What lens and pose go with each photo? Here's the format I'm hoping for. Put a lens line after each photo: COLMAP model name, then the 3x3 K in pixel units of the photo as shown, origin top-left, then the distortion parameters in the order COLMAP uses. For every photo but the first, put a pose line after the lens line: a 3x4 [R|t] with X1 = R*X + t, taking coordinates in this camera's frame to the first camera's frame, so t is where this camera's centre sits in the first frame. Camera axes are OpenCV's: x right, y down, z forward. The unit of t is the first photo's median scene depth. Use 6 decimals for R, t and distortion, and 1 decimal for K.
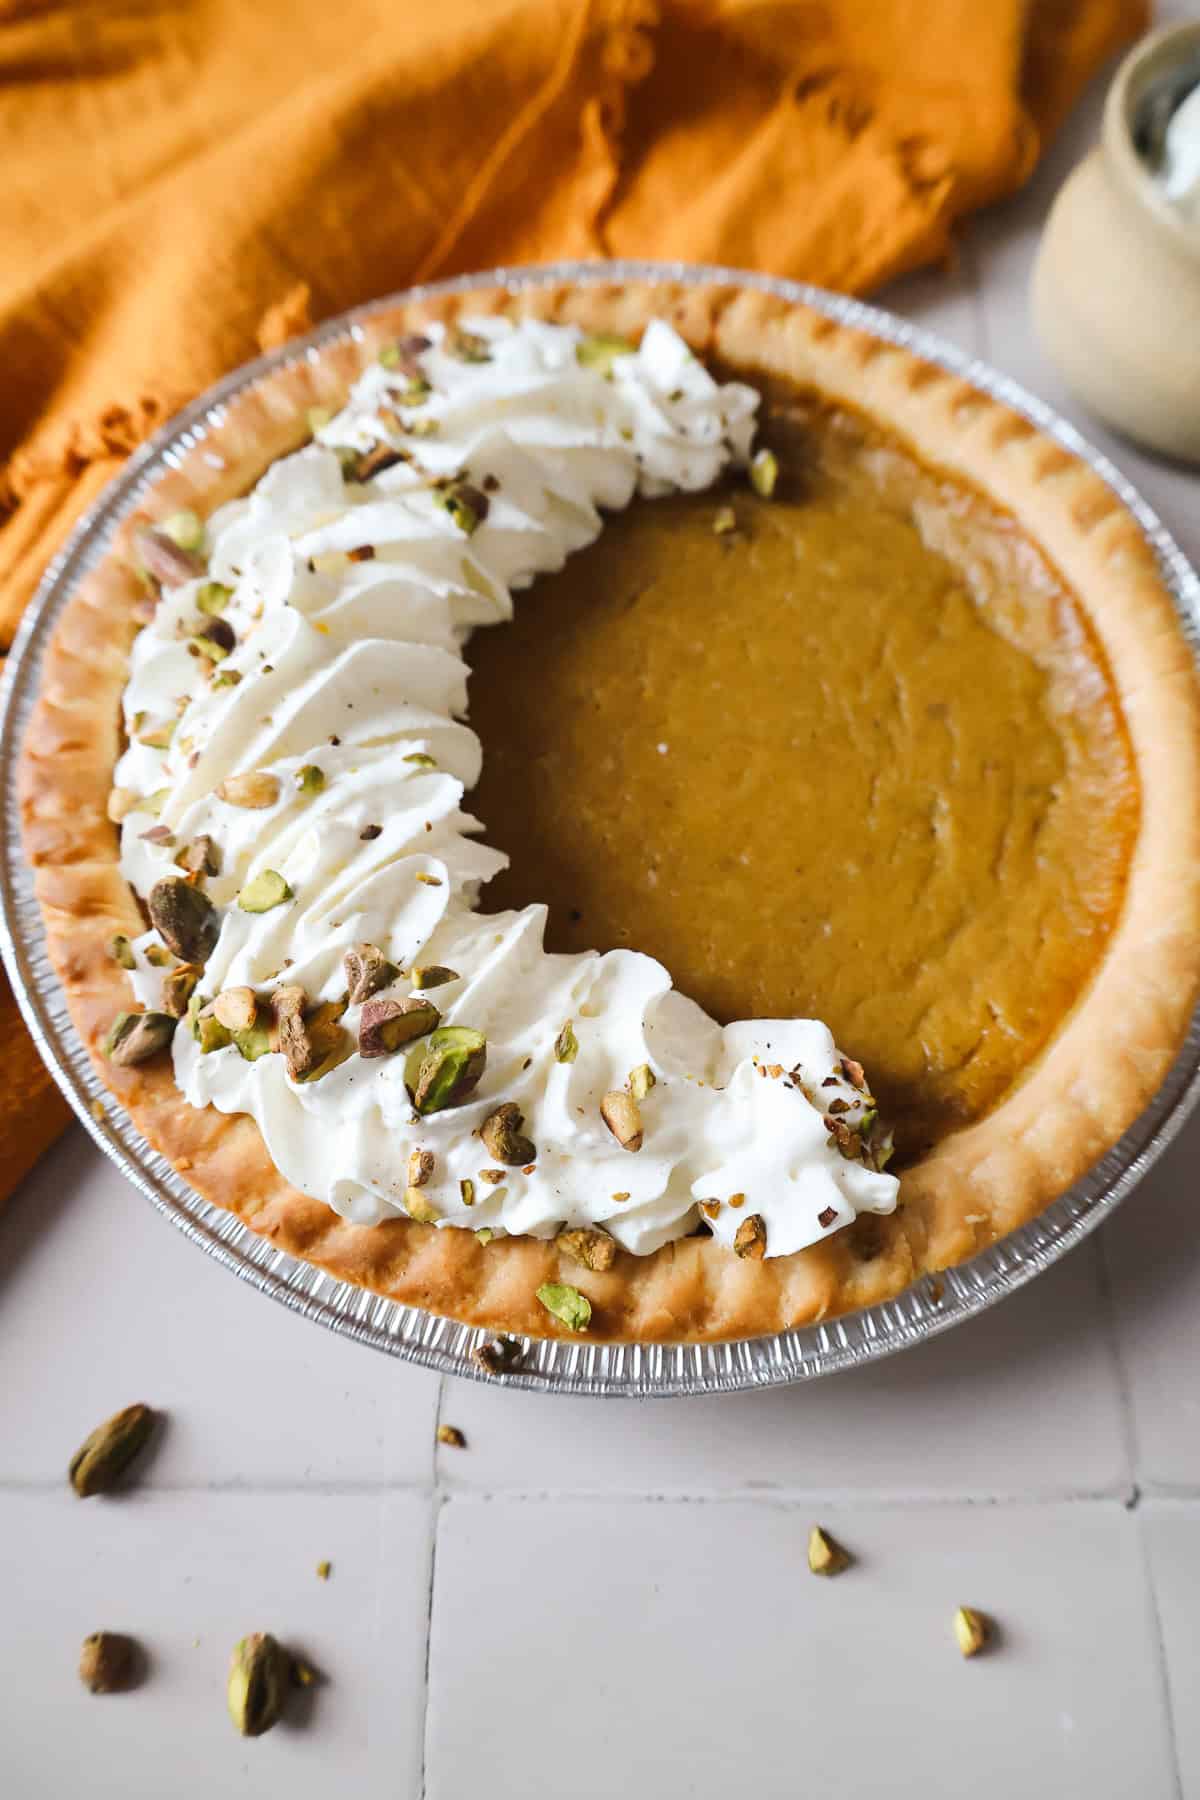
lens RADIAL K [[1271.8, 0, 613.5], [0, 1271.8, 904.4], [0, 0, 1]] dist [-0.000465, 0.002292]
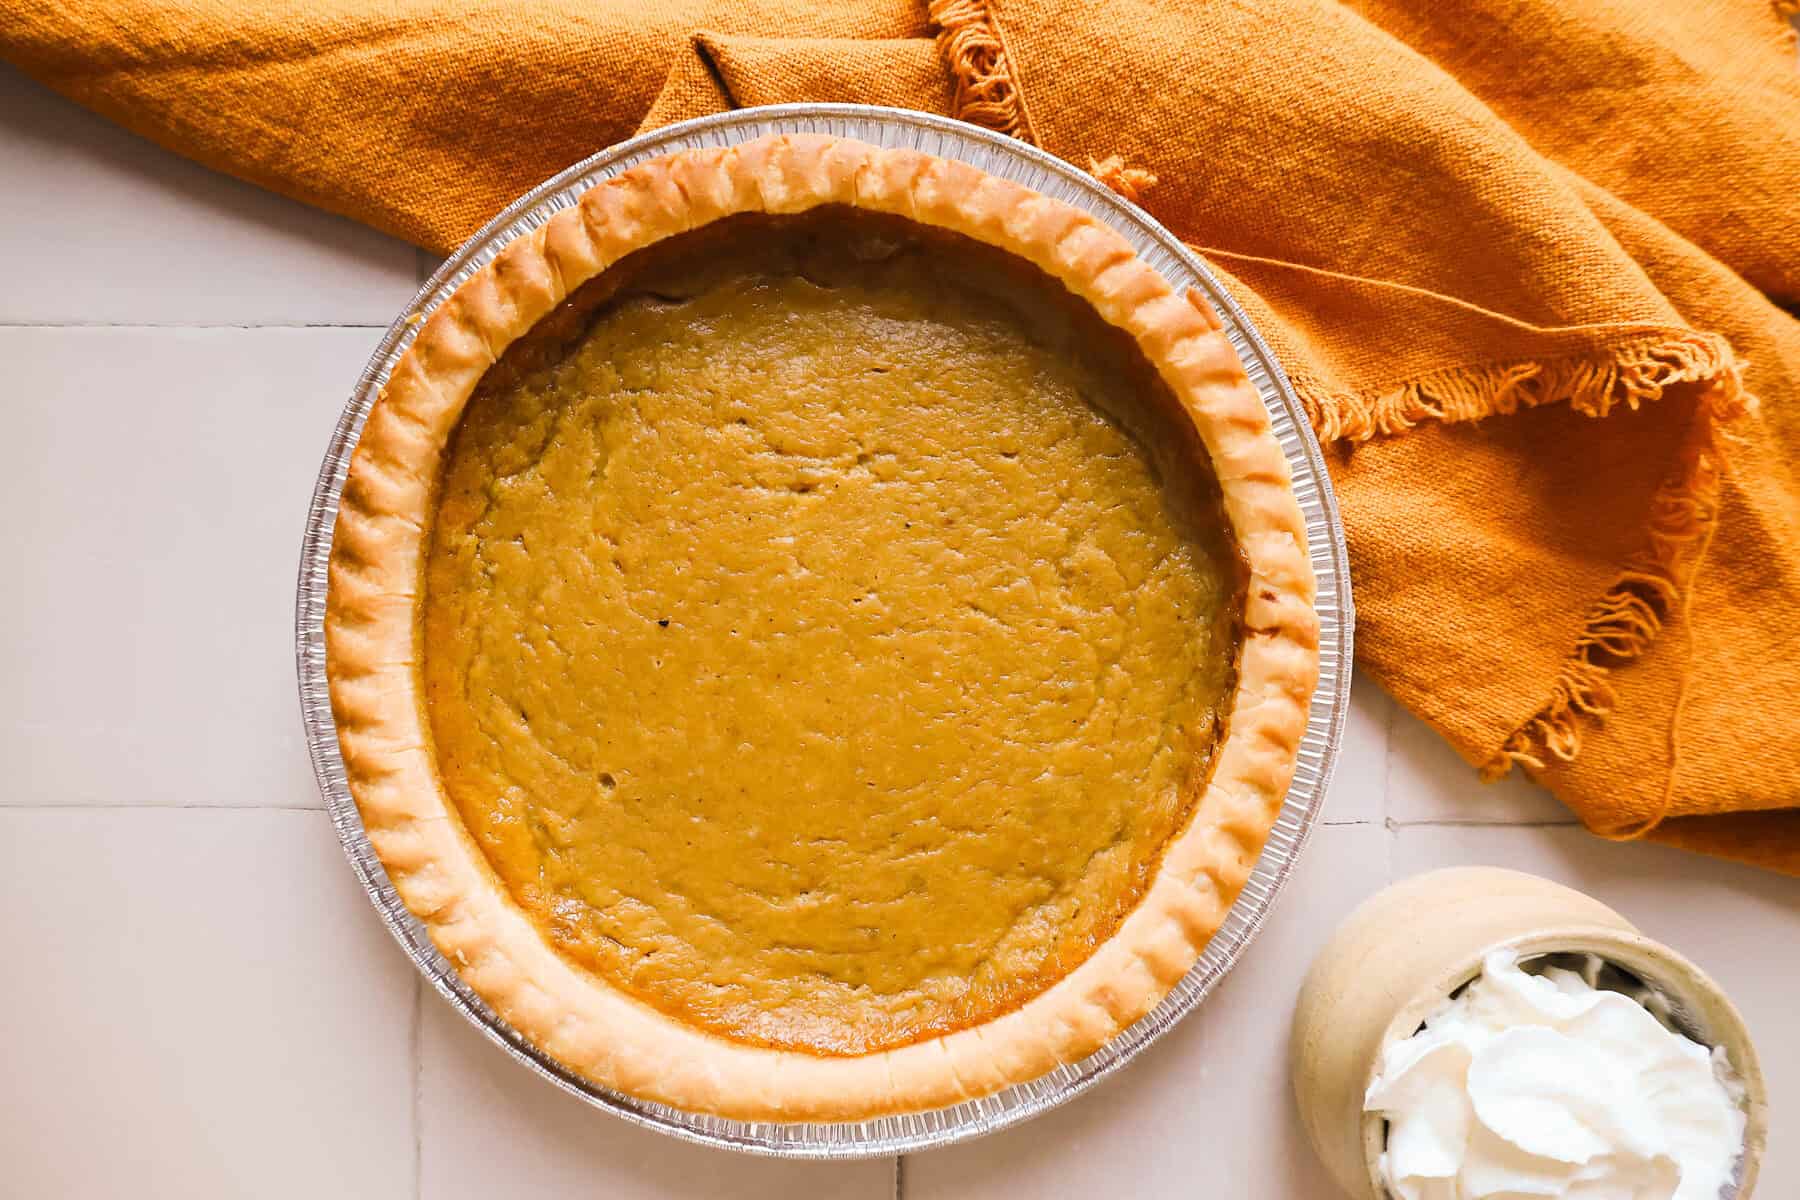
lens RADIAL K [[1271.8, 0, 892.5], [0, 1271.8, 610.3], [0, 0, 1]] dist [-0.000465, 0.002292]
pose [[0.200501, 0.979663, 0.007678, -0.007328], [-0.898047, 0.180654, 0.401093, -0.797699], [0.391549, -0.087315, 0.916005, -0.072929]]
